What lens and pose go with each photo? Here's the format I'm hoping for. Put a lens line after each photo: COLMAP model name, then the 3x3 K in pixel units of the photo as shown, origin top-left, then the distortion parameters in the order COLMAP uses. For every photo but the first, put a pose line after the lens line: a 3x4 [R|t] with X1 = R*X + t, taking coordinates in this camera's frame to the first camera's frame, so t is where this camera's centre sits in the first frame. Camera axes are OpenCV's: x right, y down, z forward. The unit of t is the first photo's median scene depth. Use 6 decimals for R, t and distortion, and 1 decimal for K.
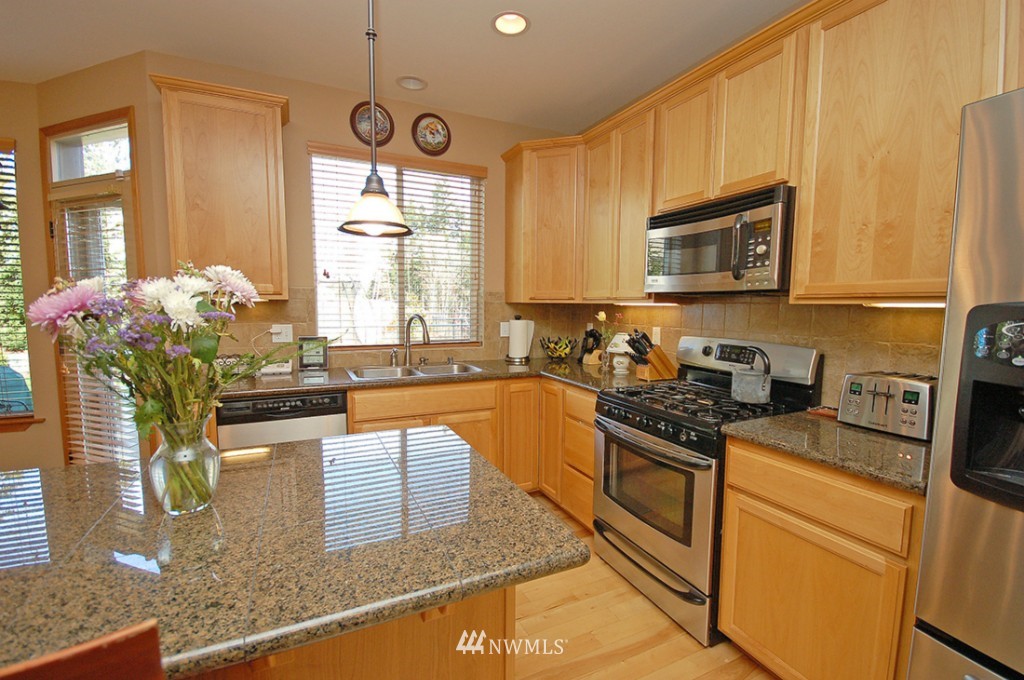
lens RADIAL K [[444.4, 0, 512.0], [0, 444.4, 343.8], [0, 0, 1]] dist [0.000187, -0.000065]
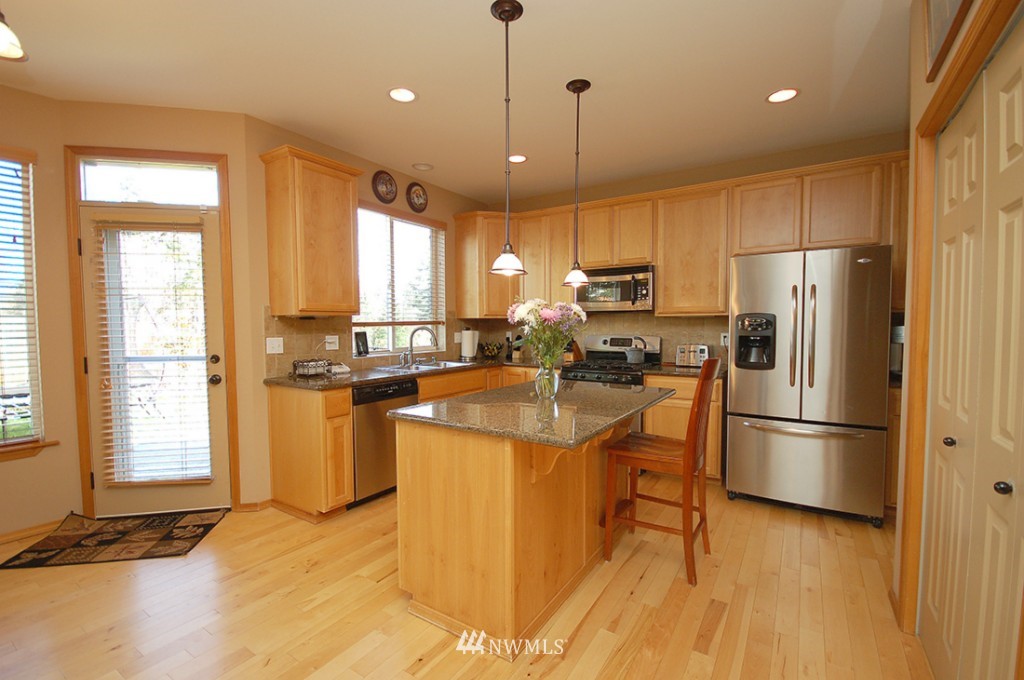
lens RADIAL K [[453.3, 0, 511.5], [0, 453.3, 344.9], [0, 0, 1]] dist [0.012337, -0.015206]
pose [[0.852498, -0.035247, 0.521541, -0.912897], [0.057408, 0.998002, -0.026391, 0.056475], [-0.519568, 0.052439, 0.852818, -0.440706]]
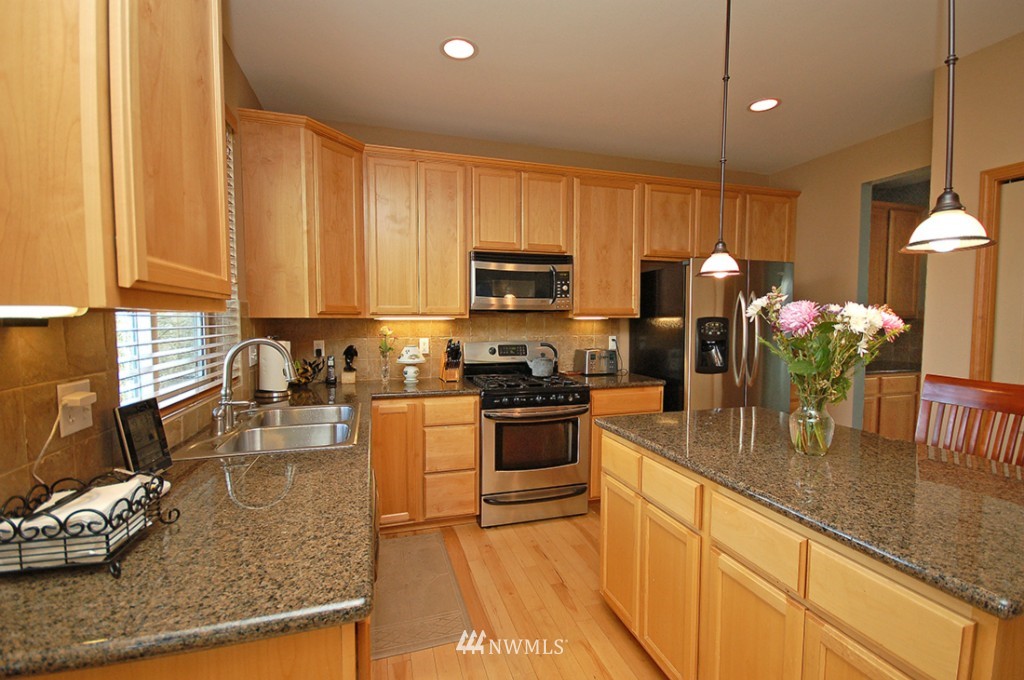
lens RADIAL K [[453.3, 0, 511.5], [0, 453.3, 344.9], [0, 0, 1]] dist [0.012337, -0.015206]
pose [[0.152413, -0.064842, 0.986188, -0.995074], [0.093287, 0.994334, 0.050960, -0.072963], [-0.983904, 0.084231, 0.157598, 0.716014]]
